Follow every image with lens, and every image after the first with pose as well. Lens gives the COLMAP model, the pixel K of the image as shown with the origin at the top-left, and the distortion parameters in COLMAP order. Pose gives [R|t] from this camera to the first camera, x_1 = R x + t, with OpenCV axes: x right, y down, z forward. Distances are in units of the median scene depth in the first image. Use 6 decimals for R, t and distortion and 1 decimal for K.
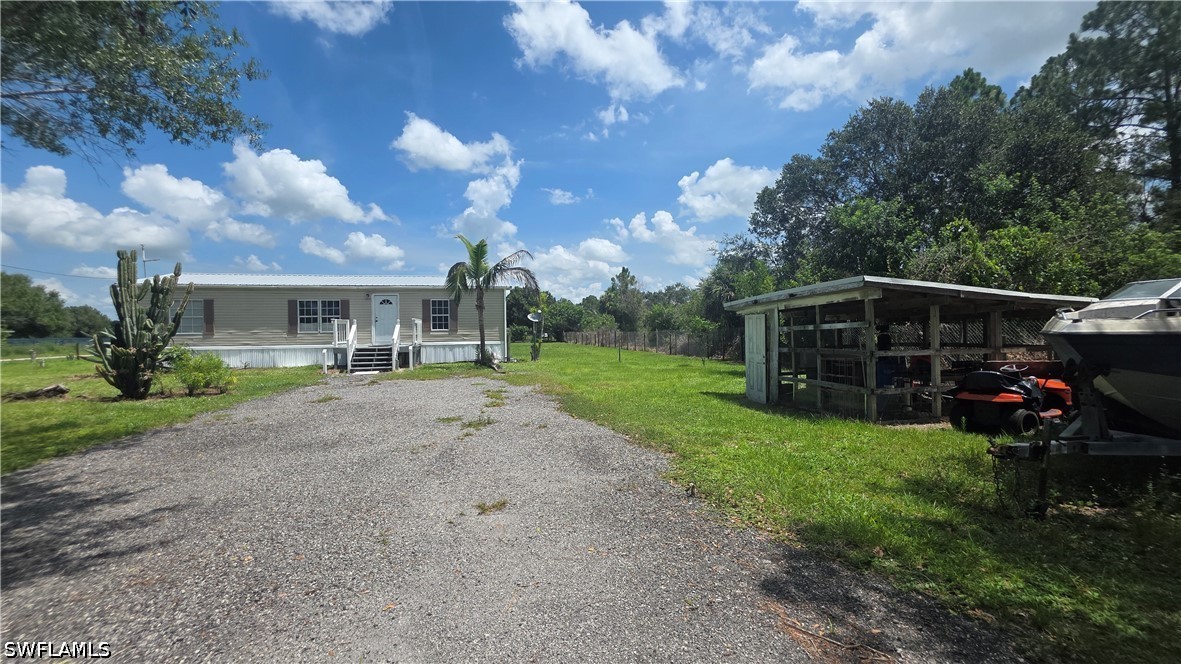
lens RADIAL K [[498.7, 0, 590.5], [0, 498.7, 332.0], [0, 0, 1]] dist [0.001778, 0.000181]
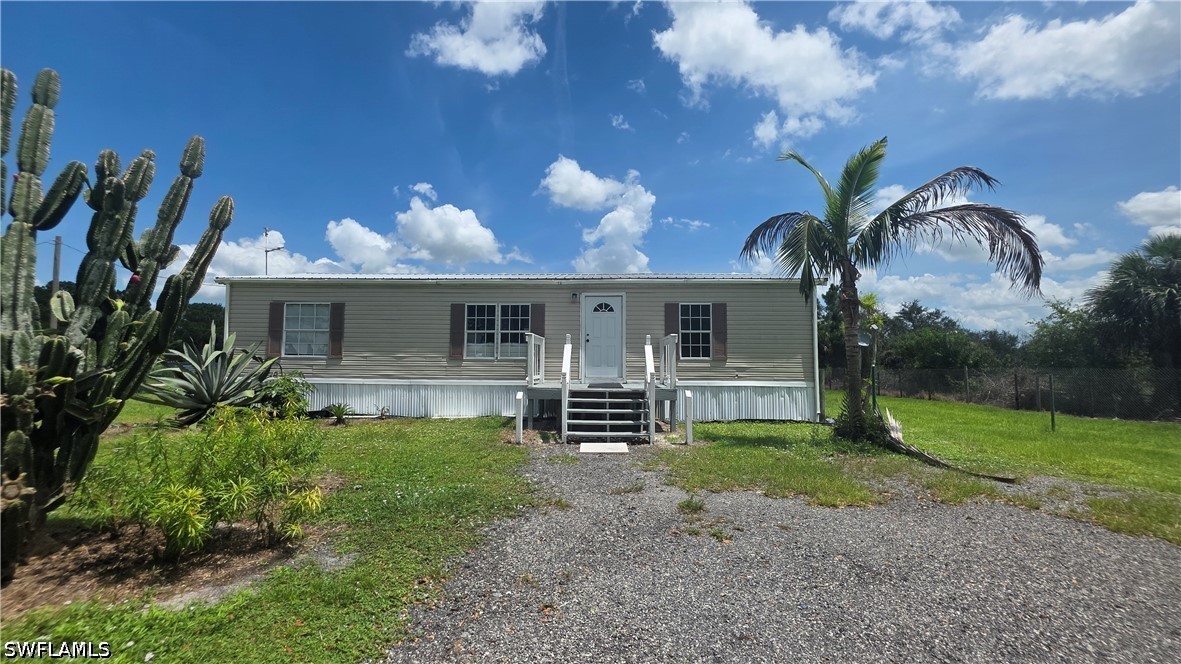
lens RADIAL K [[498.7, 0, 590.5], [0, 498.7, 332.0], [0, 0, 1]] dist [0.001778, 0.000181]
pose [[0.967106, 0.002709, -0.254358, -0.286841], [-0.021970, 0.997096, -0.072913, 0.009570], [0.253422, 0.076103, 0.964358, 0.459431]]
